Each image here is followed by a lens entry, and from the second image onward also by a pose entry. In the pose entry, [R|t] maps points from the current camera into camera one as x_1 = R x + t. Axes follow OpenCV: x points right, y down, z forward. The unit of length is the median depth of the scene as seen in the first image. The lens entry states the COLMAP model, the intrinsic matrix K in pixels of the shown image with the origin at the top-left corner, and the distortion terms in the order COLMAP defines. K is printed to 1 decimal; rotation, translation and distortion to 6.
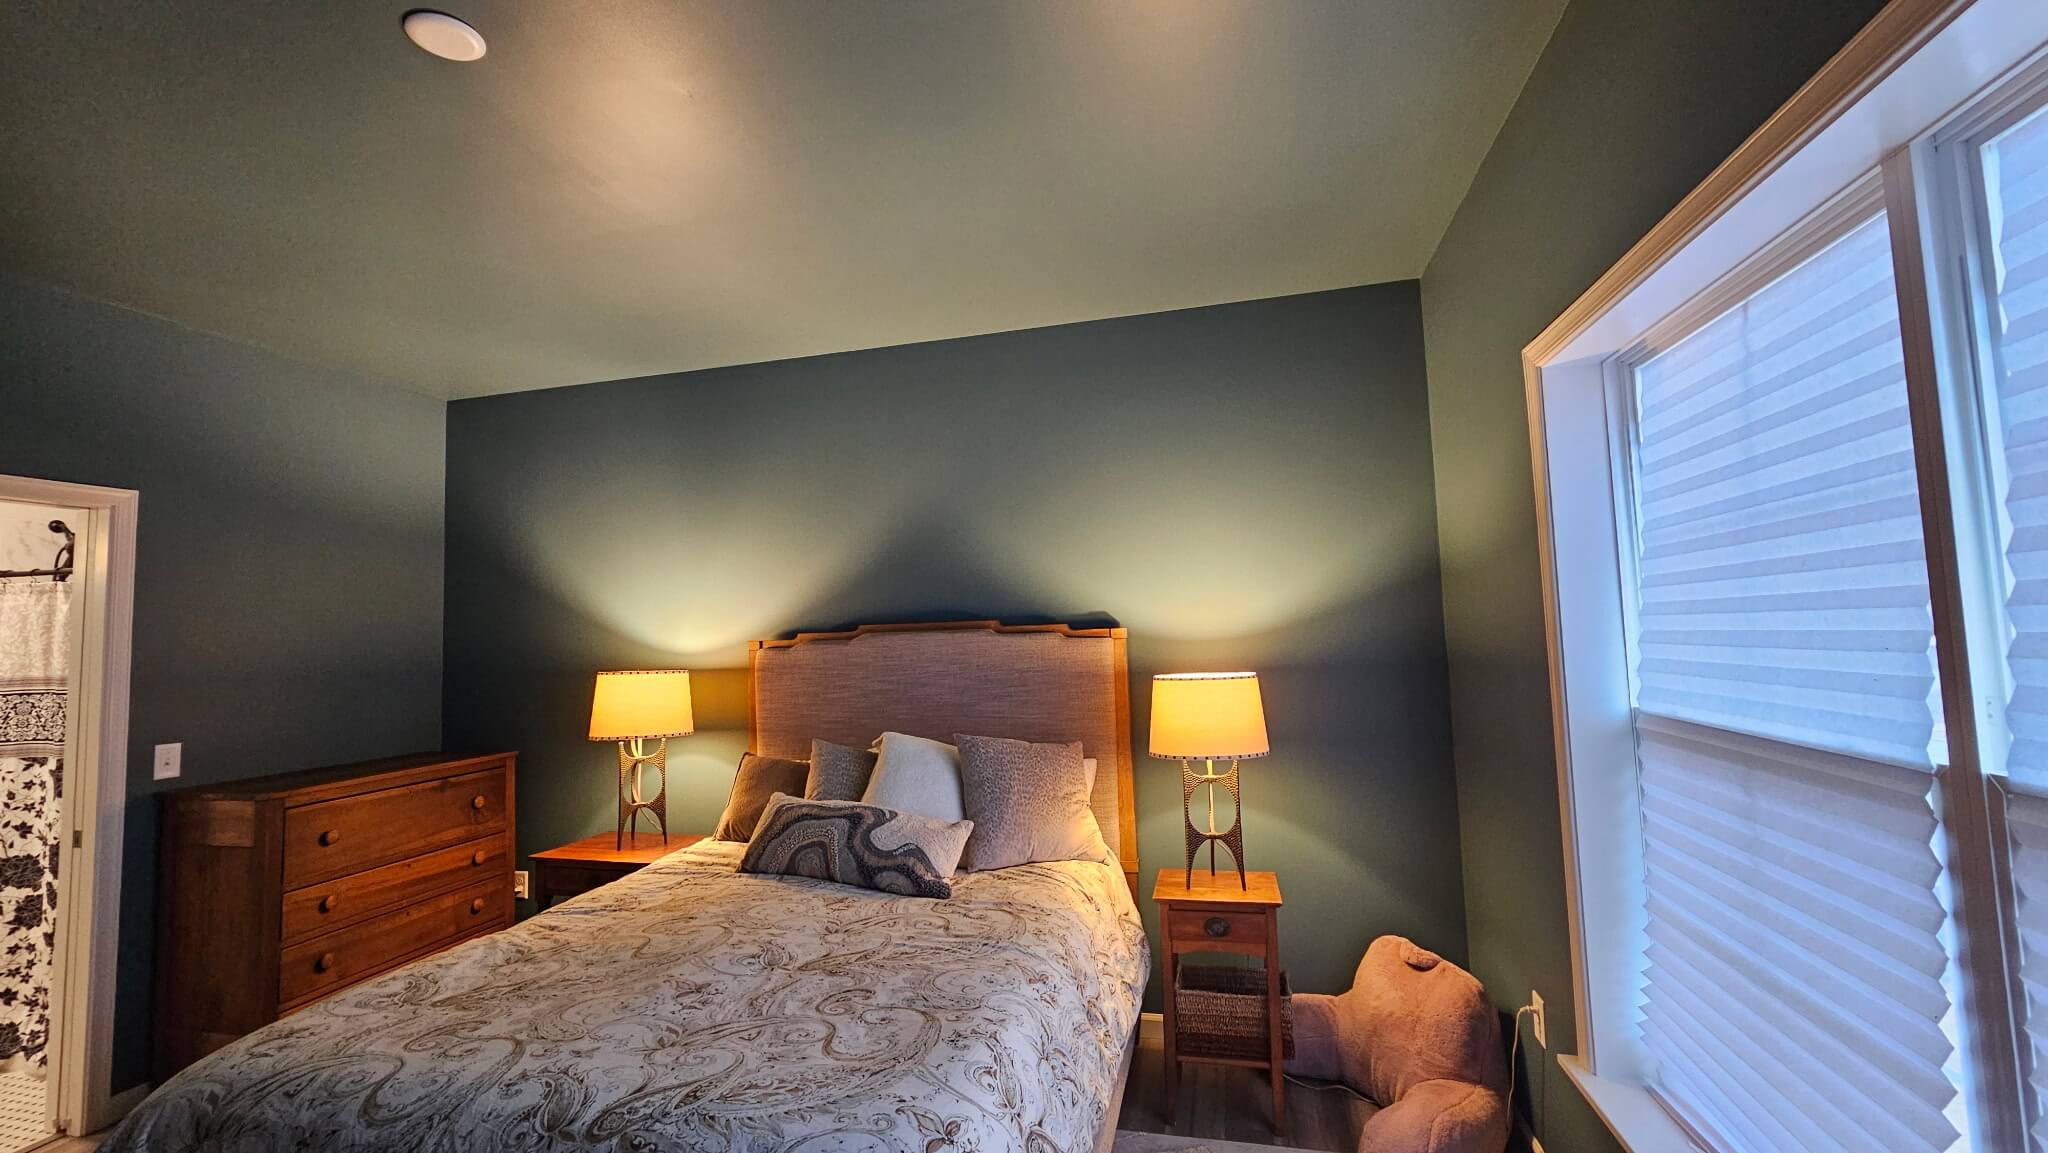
lens RADIAL K [[832.9, 0, 1029.0], [0, 832.9, 574.6], [0, 0, 1]] dist [-0.001659, -0.000212]
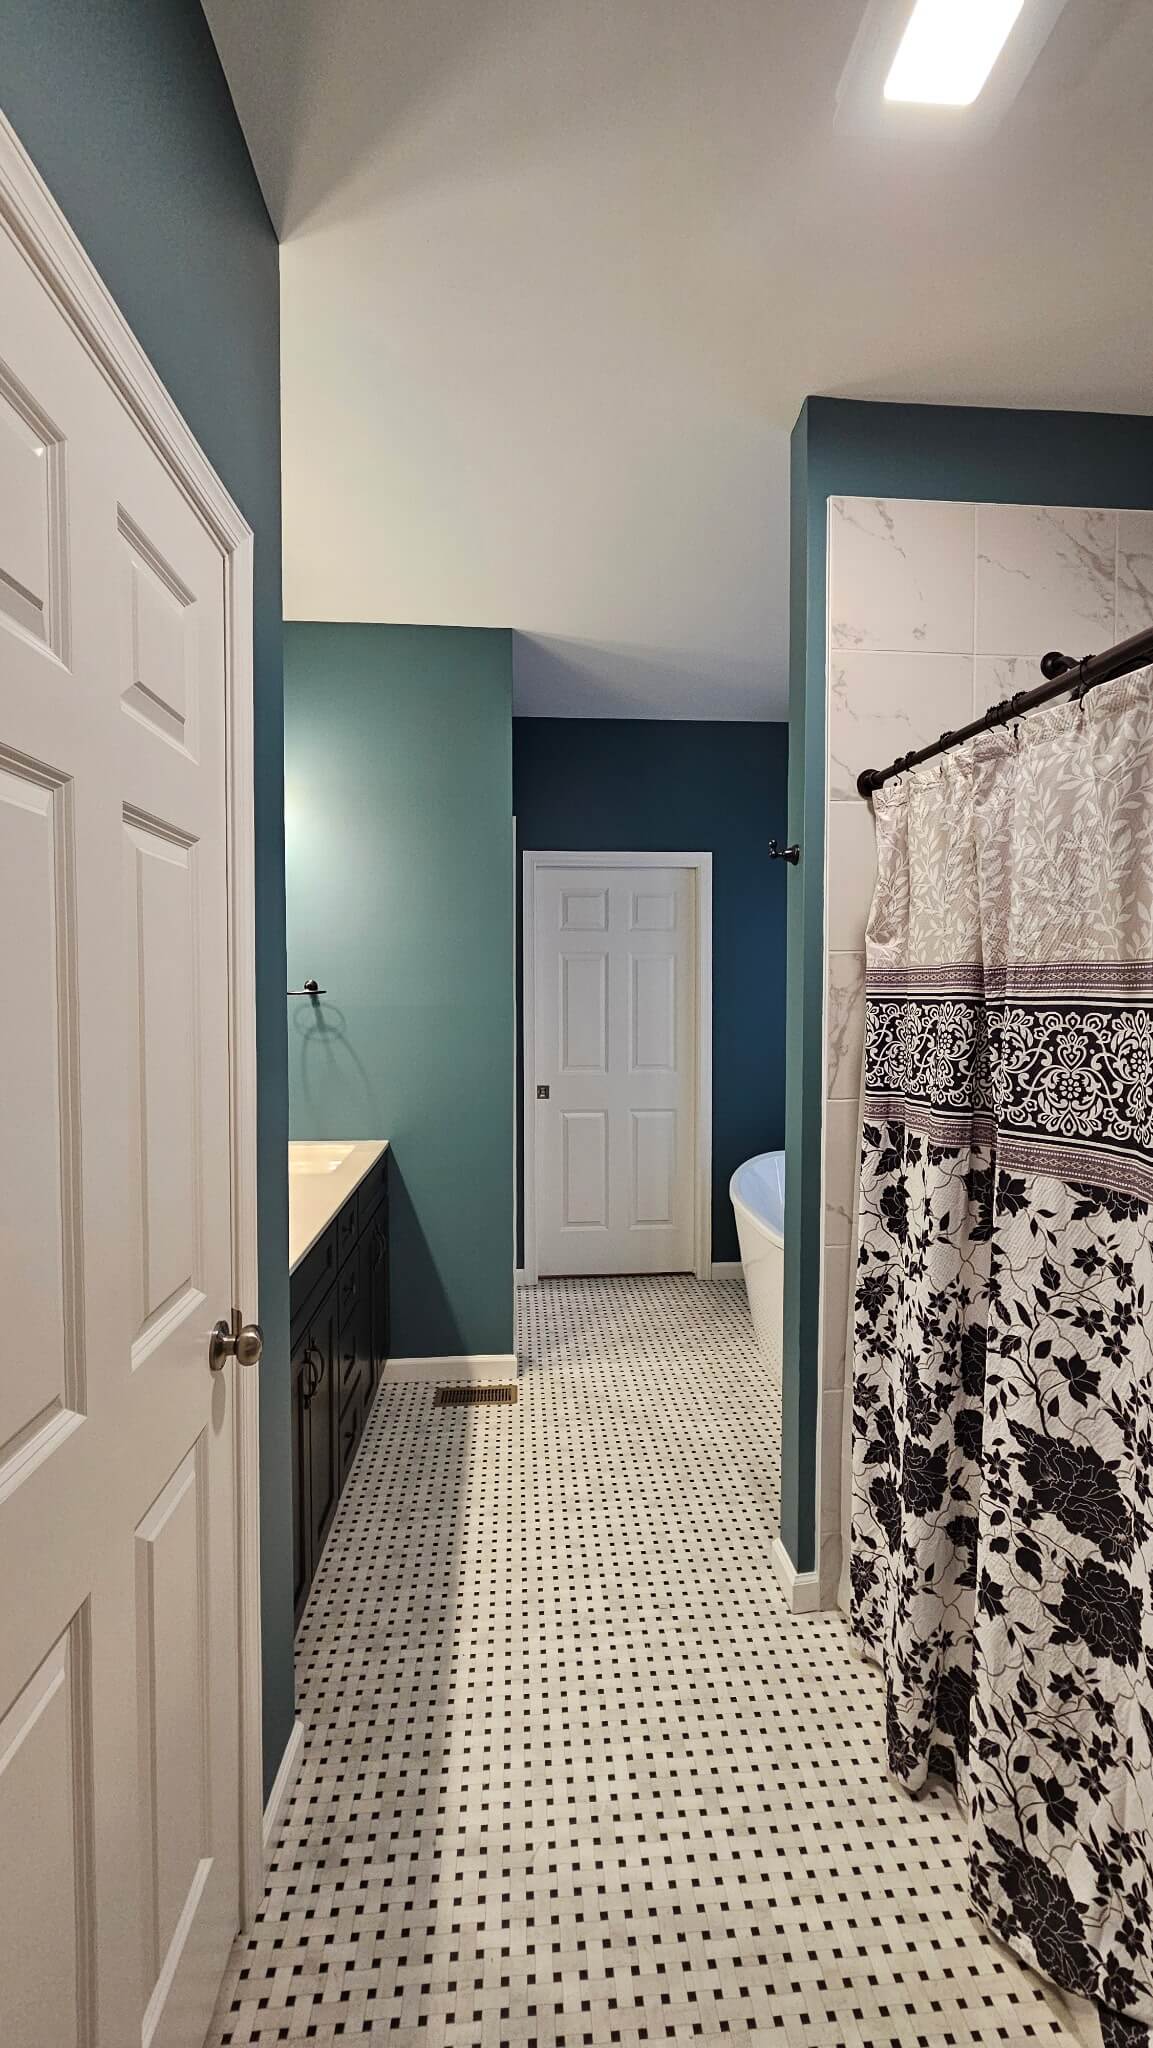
lens RADIAL K [[832.9, 0, 577.7], [0, 832.9, 1019.4], [0, 0, 1]] dist [-0.001659, -0.000212]
pose [[0.305566, 0.076732, -0.949074, -0.939852], [0.059025, 0.993304, 0.099312, 0.100629], [0.950340, -0.086366, 0.298991, 0.692235]]
